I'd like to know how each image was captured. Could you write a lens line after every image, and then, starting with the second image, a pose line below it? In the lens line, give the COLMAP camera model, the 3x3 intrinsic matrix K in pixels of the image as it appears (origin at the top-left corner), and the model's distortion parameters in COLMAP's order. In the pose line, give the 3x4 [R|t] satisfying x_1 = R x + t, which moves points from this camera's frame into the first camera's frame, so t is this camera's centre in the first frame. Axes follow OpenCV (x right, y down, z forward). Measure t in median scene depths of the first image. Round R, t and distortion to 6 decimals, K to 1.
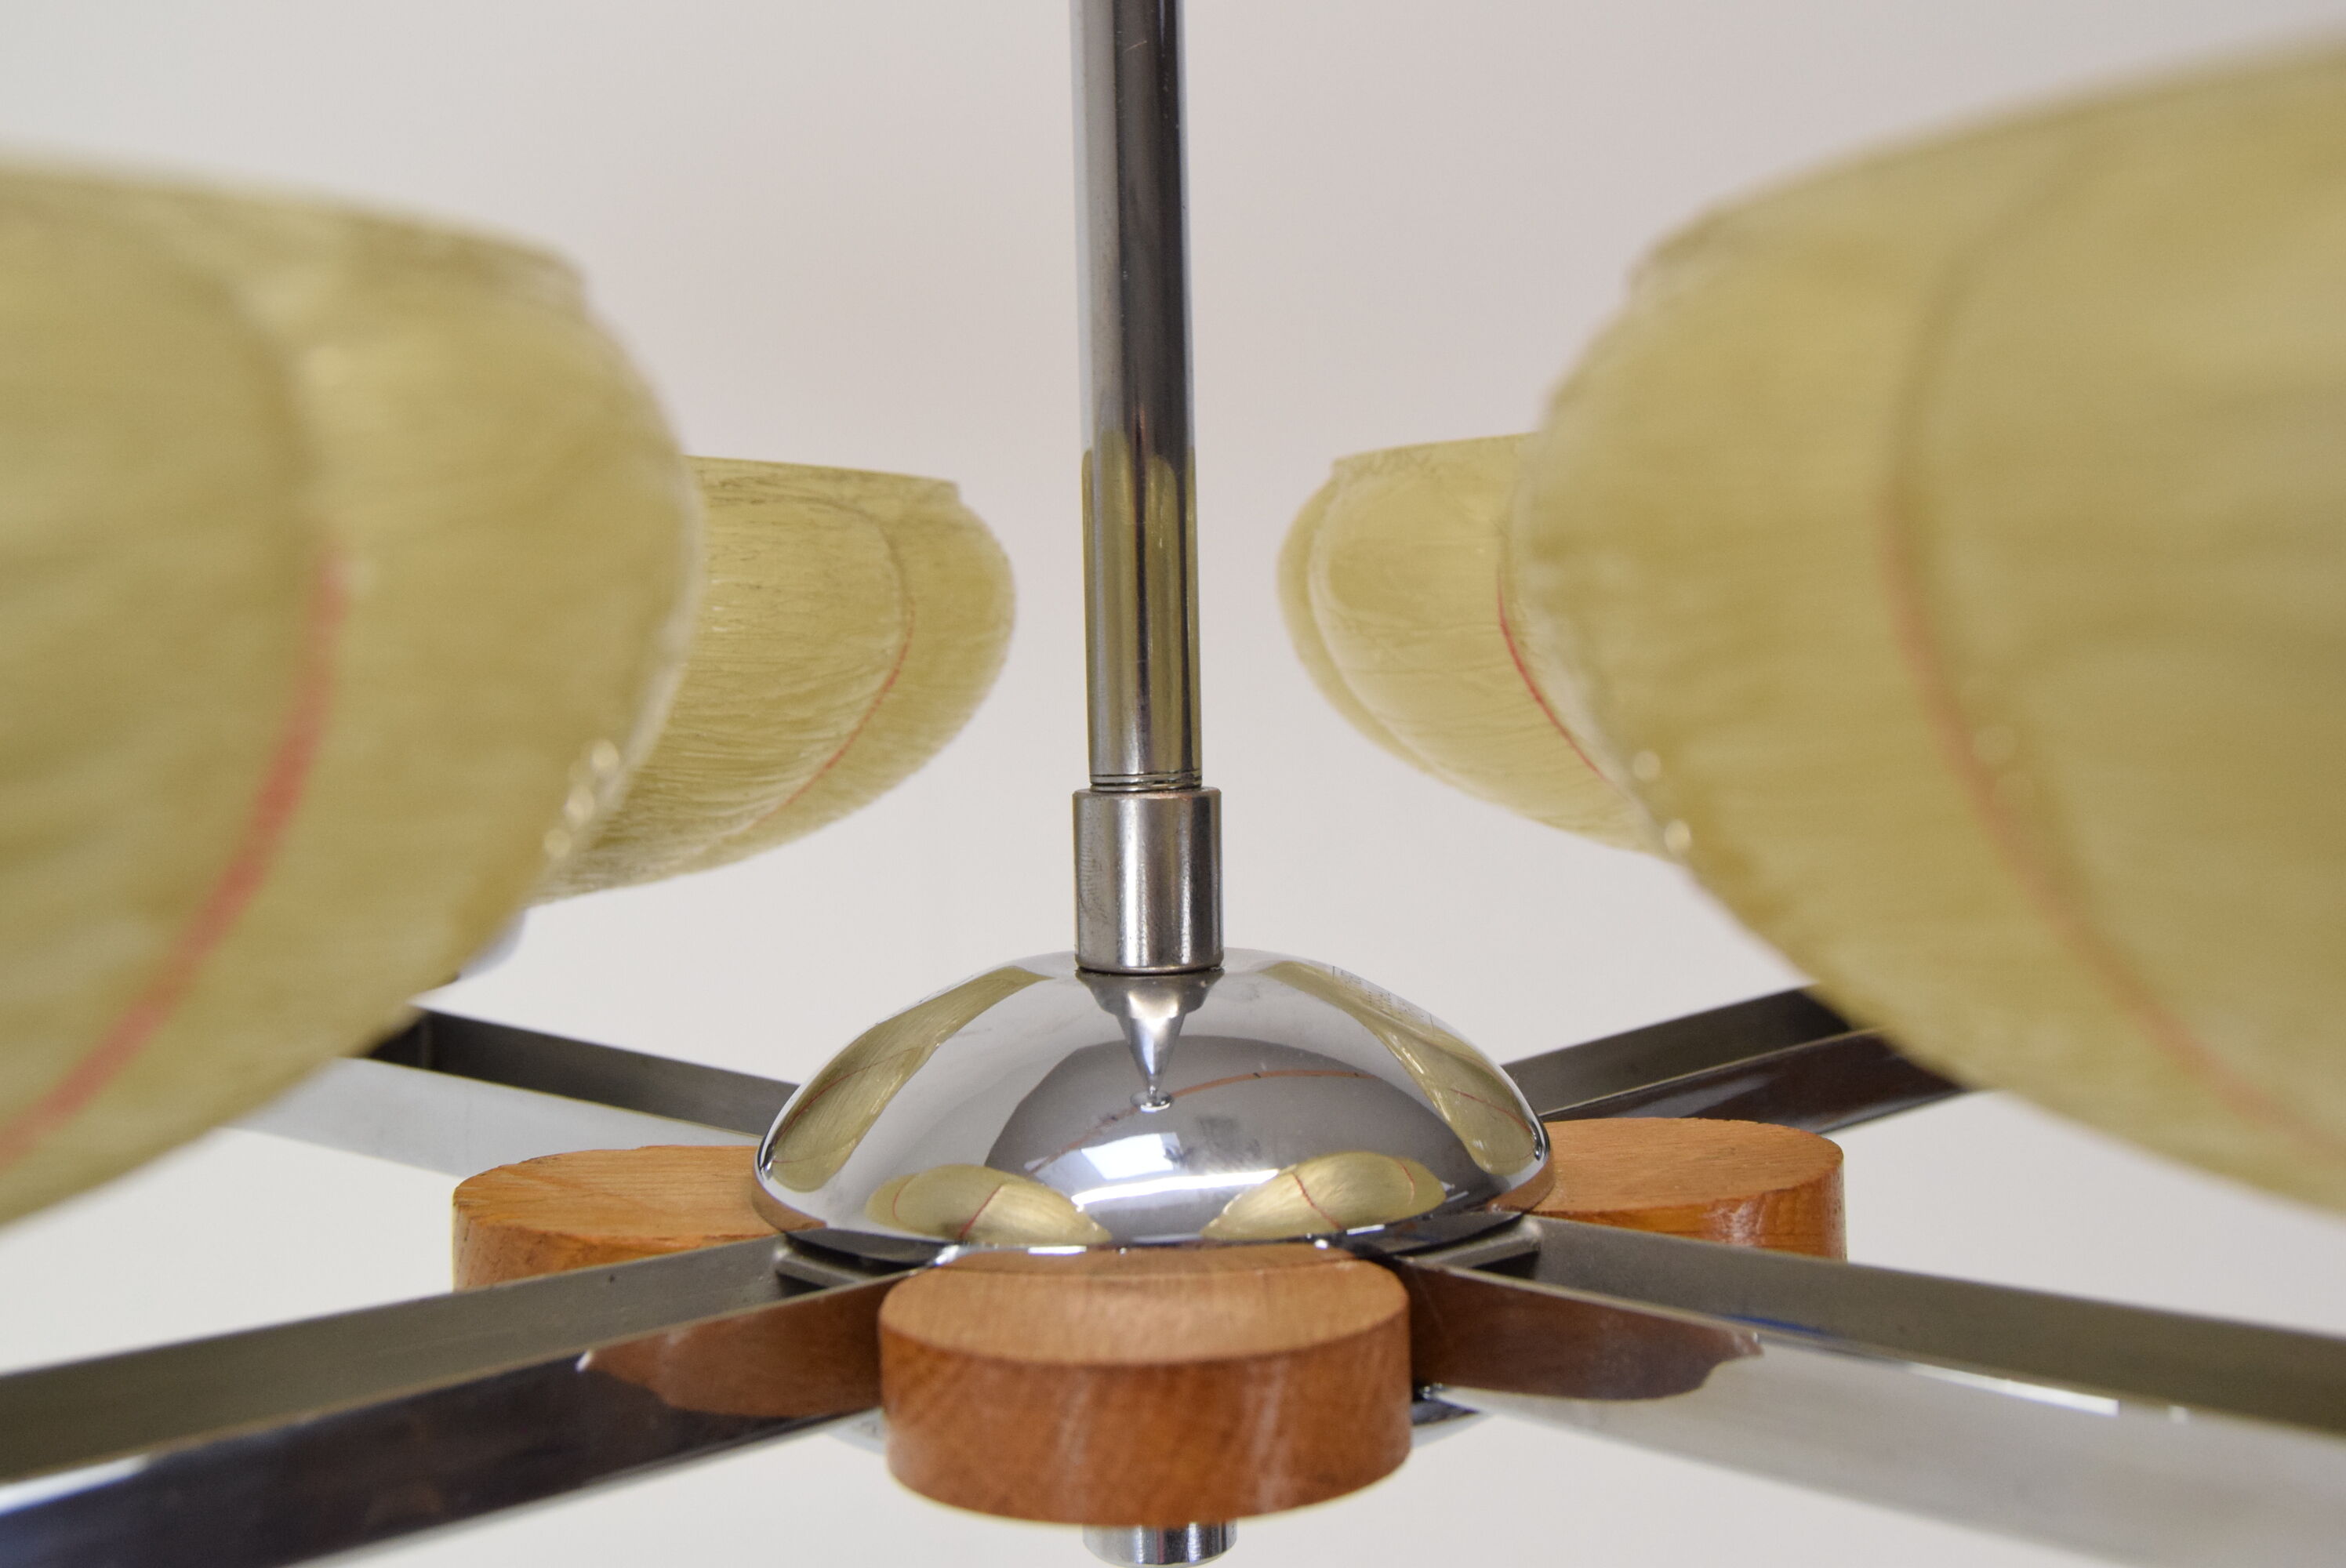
lens RADIAL K [[2968.0, 0, 1173.8], [0, 2968.0, 782.3], [0, 0, 1]] dist [-0.010675, 0.000000]
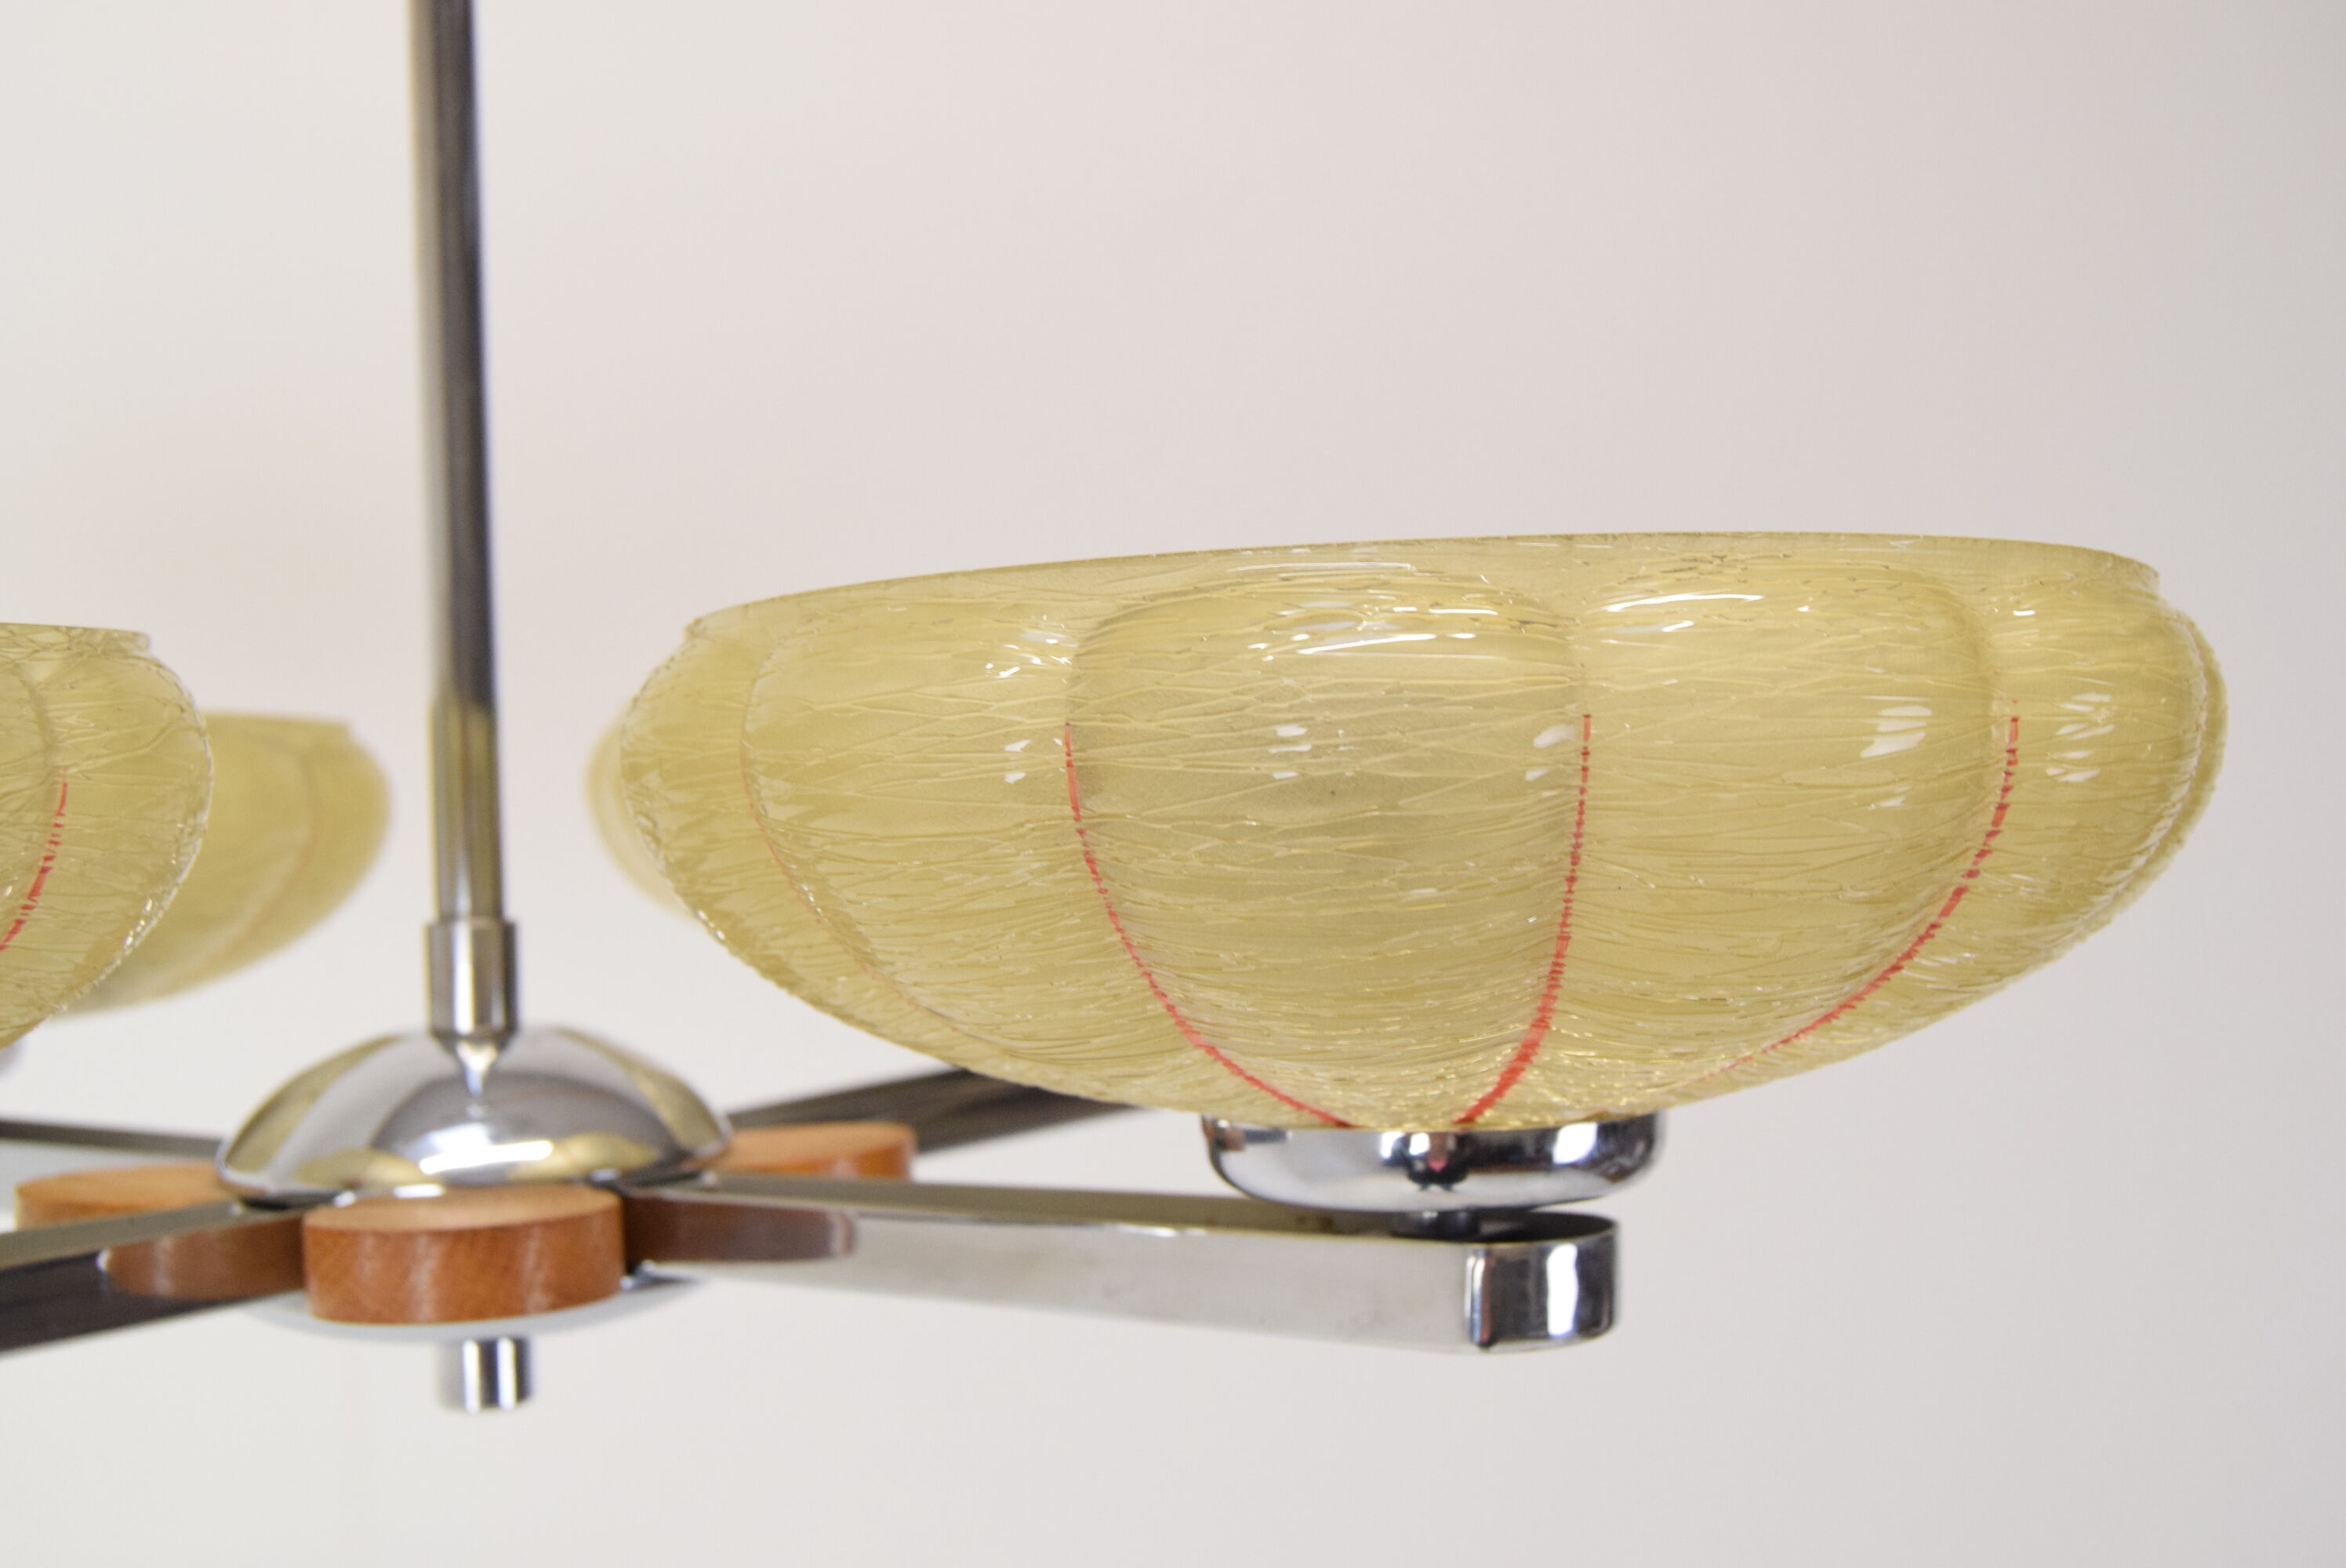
lens RADIAL K [[2968.0, 0, 1186.9], [0, 2968.0, 798.9], [0, 0, 1]] dist [-0.010675, 0.000000]
pose [[0.980096, -0.009438, 0.198299, 0.054712], [0.021760, 0.997958, -0.060050, 0.044512], [-0.197327, 0.063170, 0.978300, -0.676013]]
